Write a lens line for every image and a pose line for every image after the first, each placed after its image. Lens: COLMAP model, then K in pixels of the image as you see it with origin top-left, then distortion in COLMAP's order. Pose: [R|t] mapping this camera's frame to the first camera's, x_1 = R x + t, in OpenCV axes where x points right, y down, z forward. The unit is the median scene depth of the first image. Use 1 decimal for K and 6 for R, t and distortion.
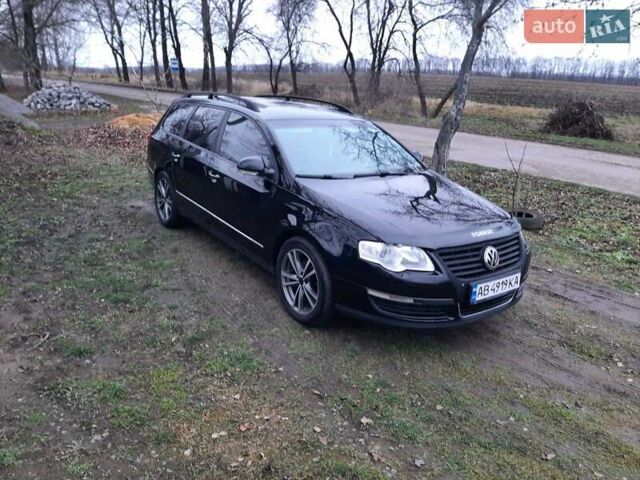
lens RADIAL K [[472.7, 0, 323.7], [0, 472.7, 237.8], [0, 0, 1]] dist [0.030177, -0.049880]
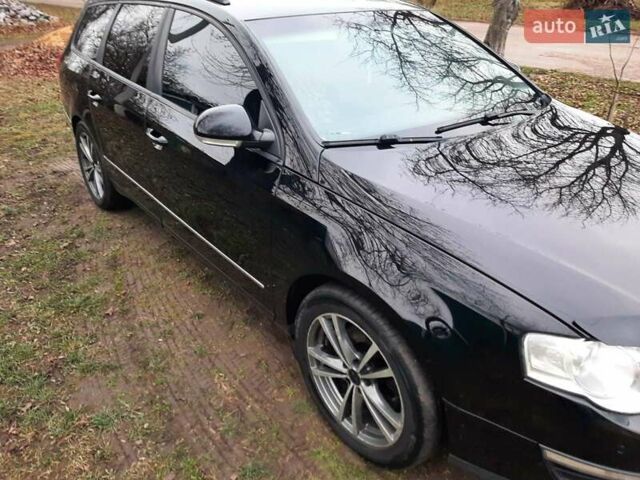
lens RADIAL K [[472.7, 0, 326.0], [0, 472.7, 239.4], [0, 0, 1]] dist [0.030177, -0.049880]
pose [[0.996747, -0.077284, 0.022860, -0.044063], [0.071447, 0.978575, 0.193095, -0.078025], [-0.037294, -0.190834, 0.980914, 0.317858]]
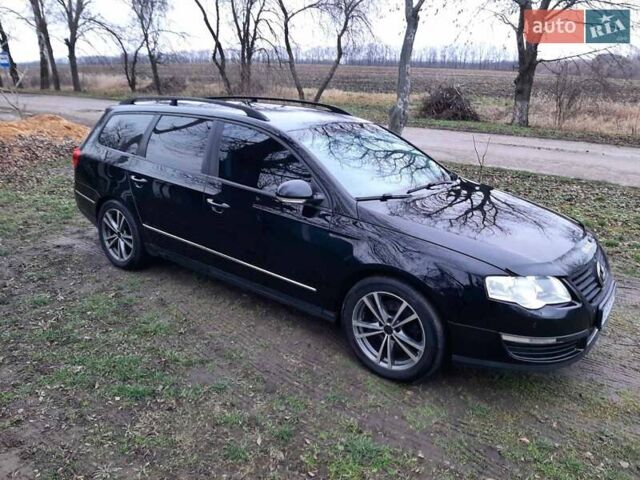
lens RADIAL K [[472.7, 0, 315.4], [0, 472.7, 235.6], [0, 0, 1]] dist [0.030177, -0.049880]
pose [[0.958860, -0.116349, 0.258941, -0.204683], [0.112369, 0.993208, 0.030172, -0.061425], [-0.260693, 0.000167, 0.965422, 0.140315]]
